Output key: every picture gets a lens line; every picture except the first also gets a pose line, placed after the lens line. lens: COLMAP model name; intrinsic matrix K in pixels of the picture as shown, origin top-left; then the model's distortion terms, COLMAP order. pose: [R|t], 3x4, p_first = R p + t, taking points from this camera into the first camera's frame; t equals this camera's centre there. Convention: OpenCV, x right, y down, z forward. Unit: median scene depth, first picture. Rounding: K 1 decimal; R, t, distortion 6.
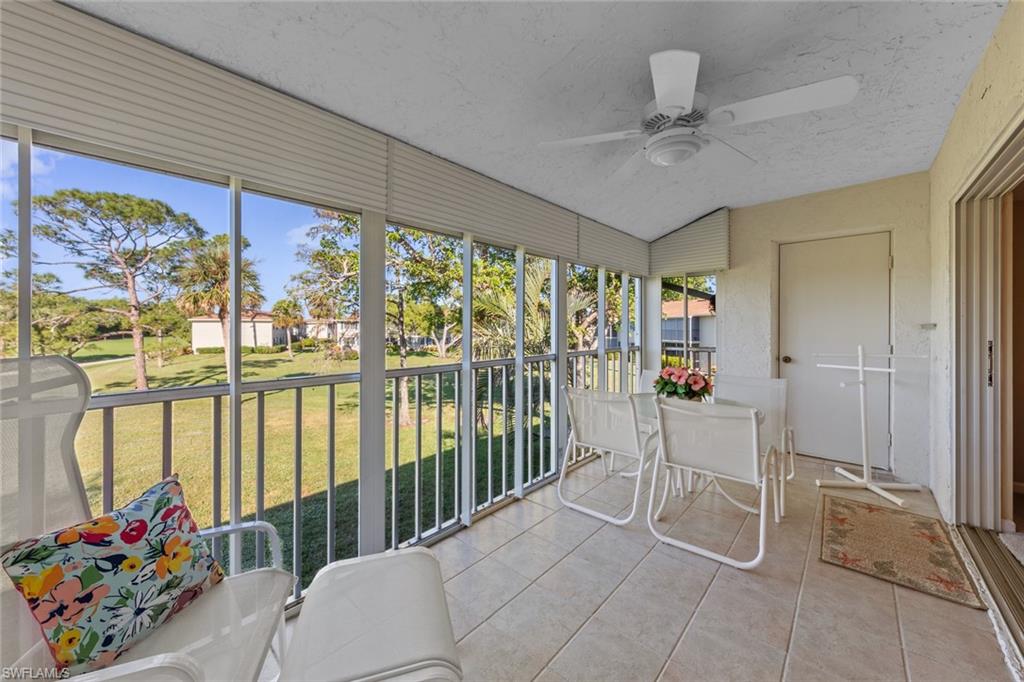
lens RADIAL K [[358.0, 0, 514.7], [0, 358.0, 330.1], [0, 0, 1]] dist [0.000443, -0.000098]
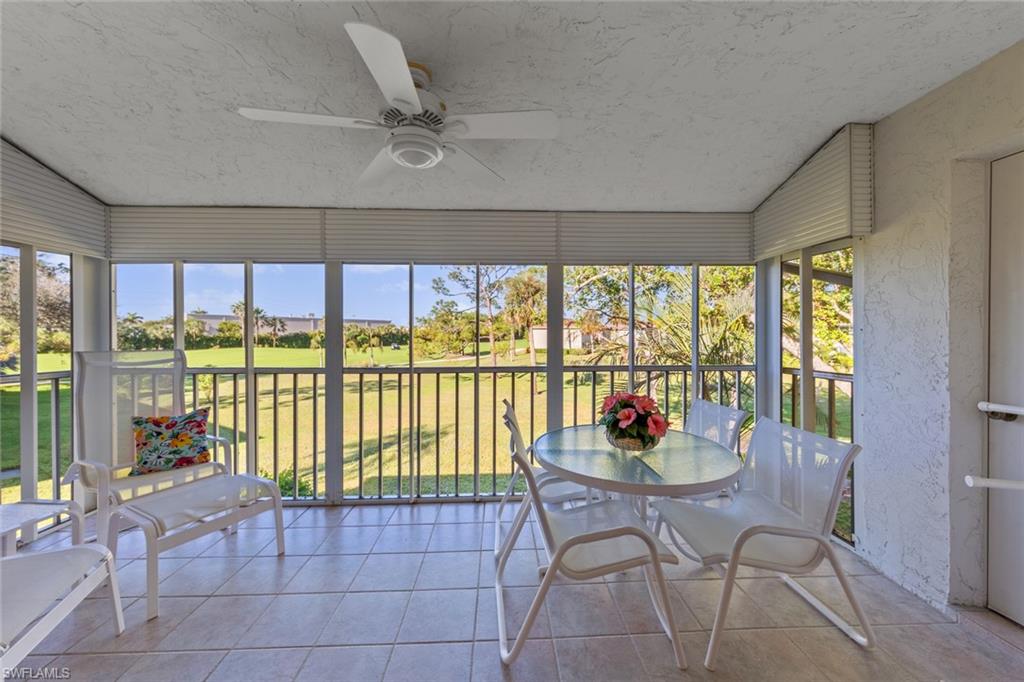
lens RADIAL K [[358.0, 0, 514.7], [0, 358.0, 330.1], [0, 0, 1]] dist [0.000443, -0.000098]
pose [[0.718891, -0.008239, -0.695074, 2.012875], [-0.003555, 0.999873, -0.015529, -0.039515], [0.695114, 0.013635, 0.718770, 0.775557]]
